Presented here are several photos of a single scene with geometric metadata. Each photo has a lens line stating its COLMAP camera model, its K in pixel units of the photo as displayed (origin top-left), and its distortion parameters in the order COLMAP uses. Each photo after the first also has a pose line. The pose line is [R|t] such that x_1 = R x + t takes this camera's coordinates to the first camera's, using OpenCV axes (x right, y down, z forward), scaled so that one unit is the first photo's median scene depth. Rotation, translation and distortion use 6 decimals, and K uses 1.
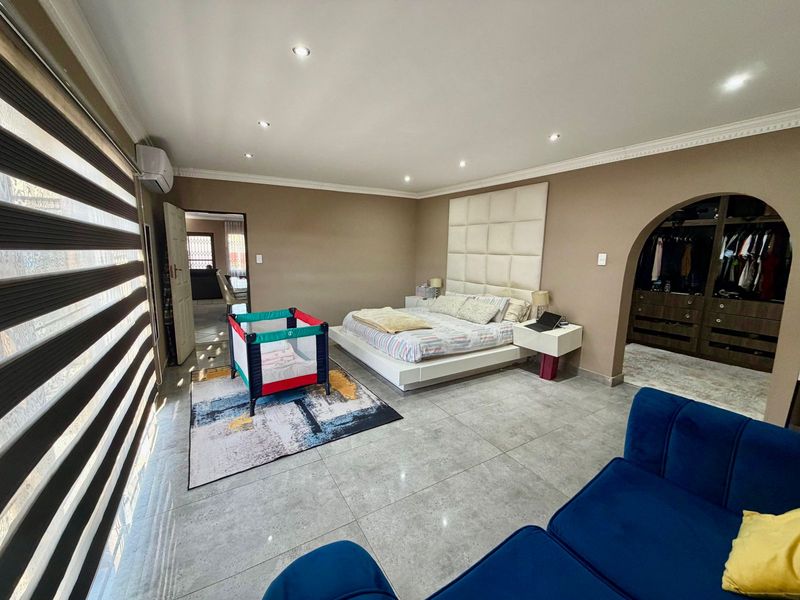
lens RADIAL K [[320.1, 0, 400.0], [0, 320.1, 300.0], [0, 0, 1]] dist [0.001546, 0.000314]
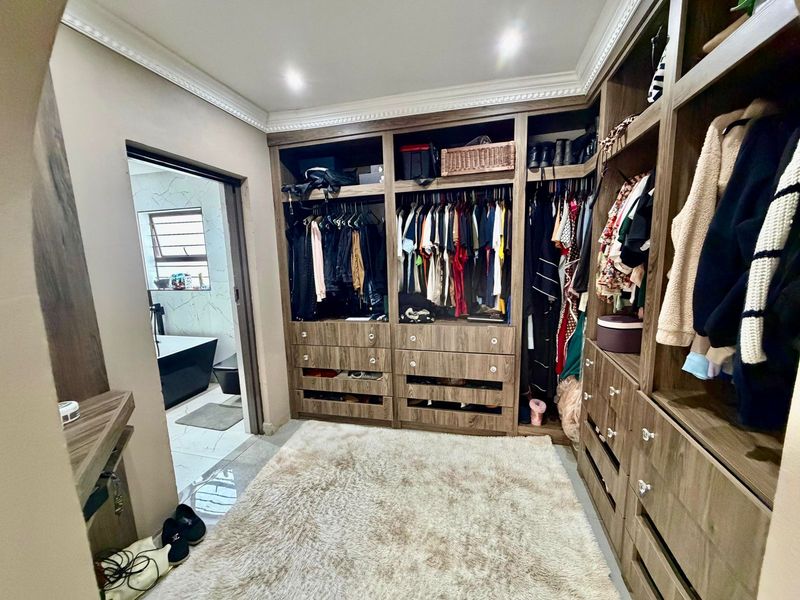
lens RADIAL K [[320.1, 0, 400.0], [0, 320.1, 300.0], [0, 0, 1]] dist [0.001546, 0.000314]
pose [[0.711575, -0.128552, 0.690750, 0.605643], [0.149169, 0.988348, 0.030269, -0.068007], [-0.686592, 0.081500, 0.722460, 0.602542]]
